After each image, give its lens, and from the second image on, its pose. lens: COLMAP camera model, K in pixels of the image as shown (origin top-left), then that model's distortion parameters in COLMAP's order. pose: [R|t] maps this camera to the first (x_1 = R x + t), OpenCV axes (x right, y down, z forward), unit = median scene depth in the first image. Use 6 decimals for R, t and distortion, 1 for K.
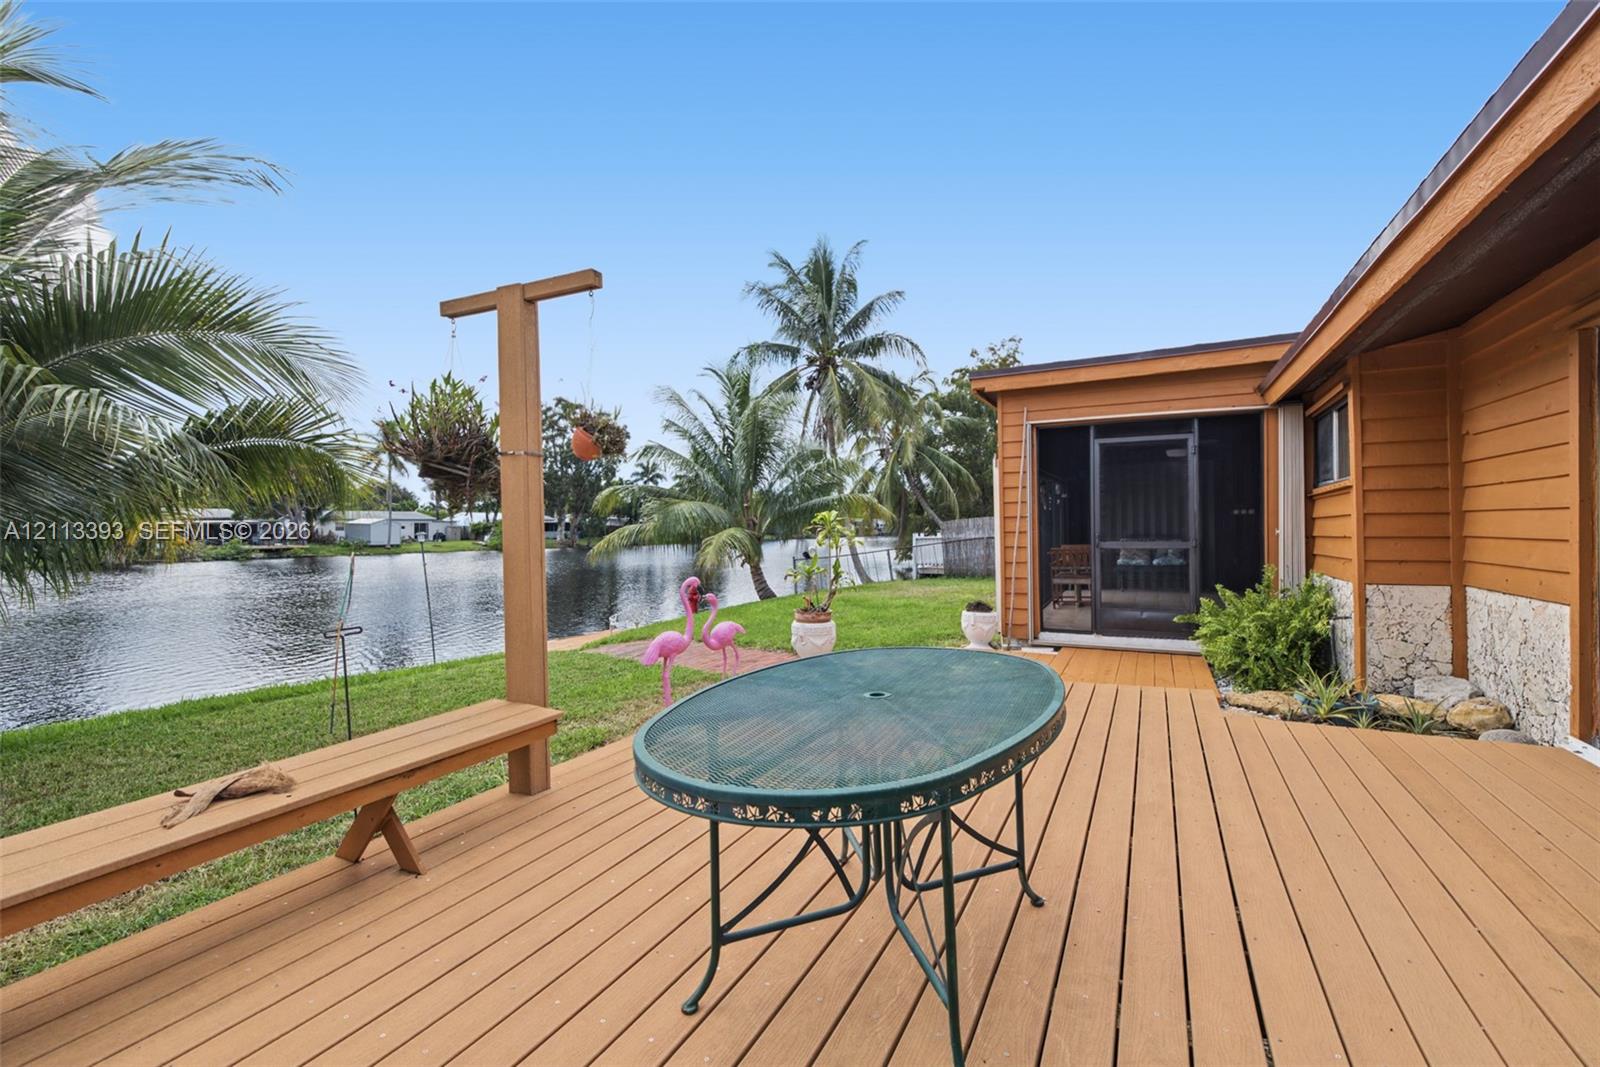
lens RADIAL K [[696.4, 0, 818.4], [0, 696.4, 531.8], [0, 0, 1]] dist [0.005389, 0.000314]
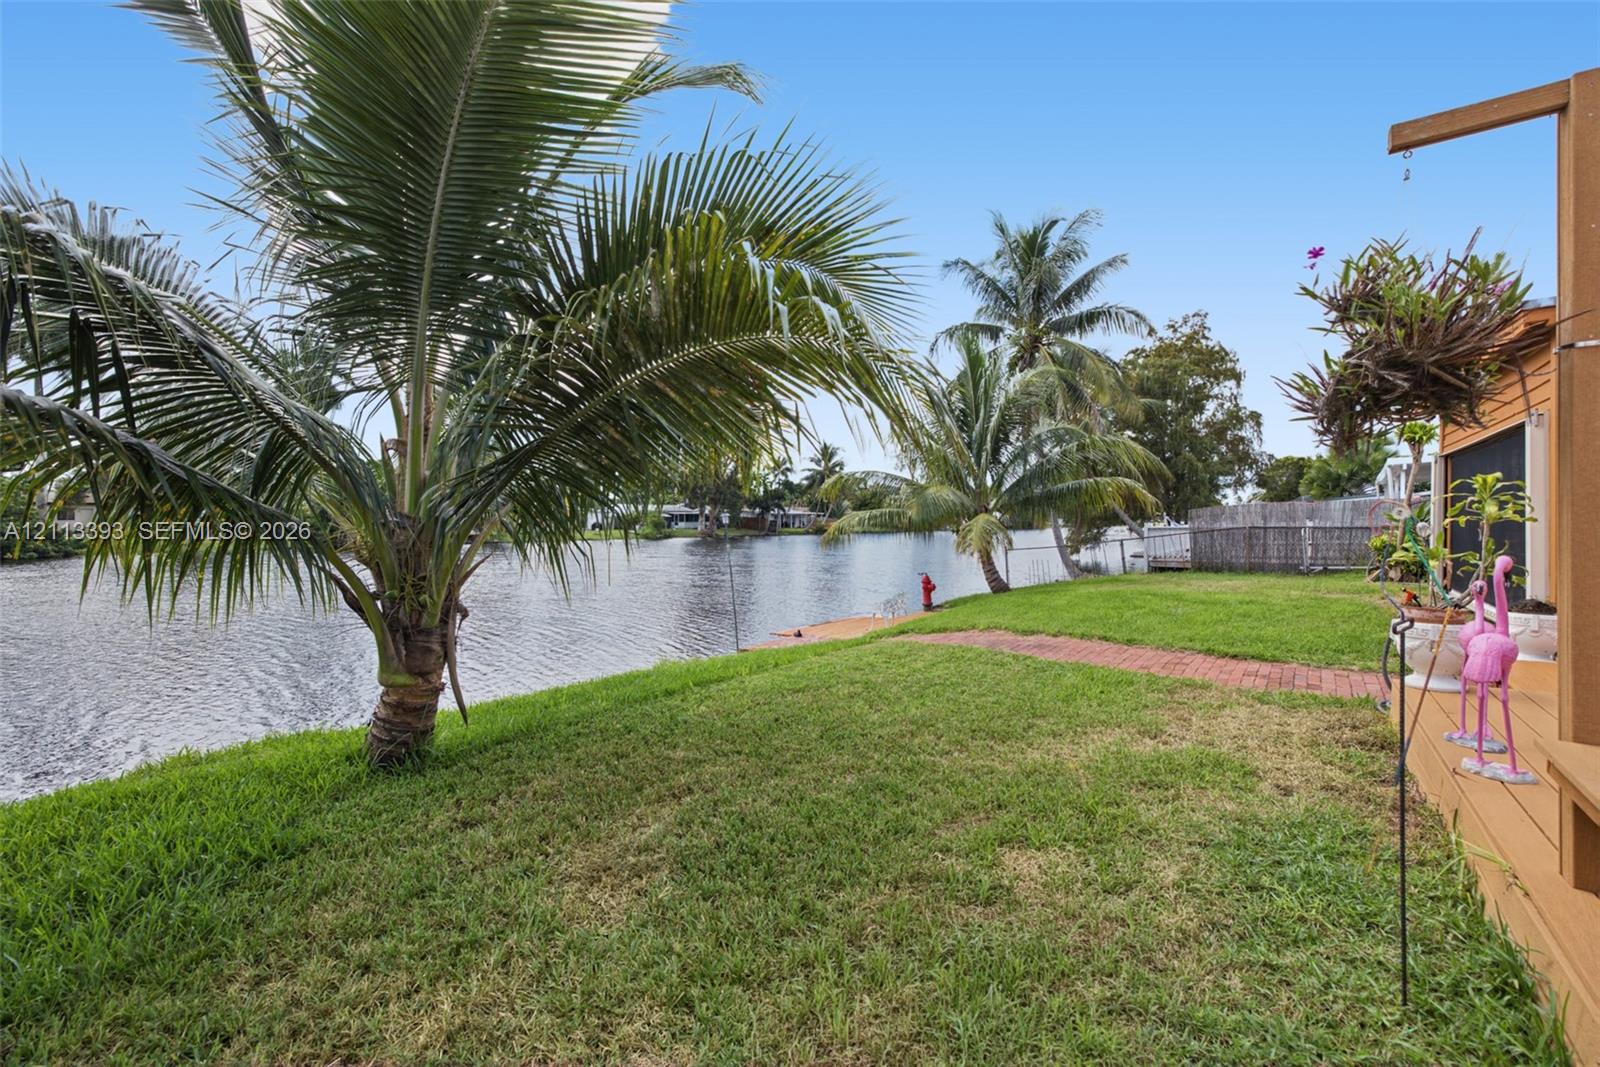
lens RADIAL K [[673.8, 0, 804.0], [0, 673.8, 551.5], [0, 0, 1]] dist [0.011381, 0.000186]
pose [[0.984110, 0.014048, -0.177003, -0.126498], [-0.006910, 0.999140, 0.040881, 0.006029], [0.177425, -0.039009, 0.983361, 0.034413]]
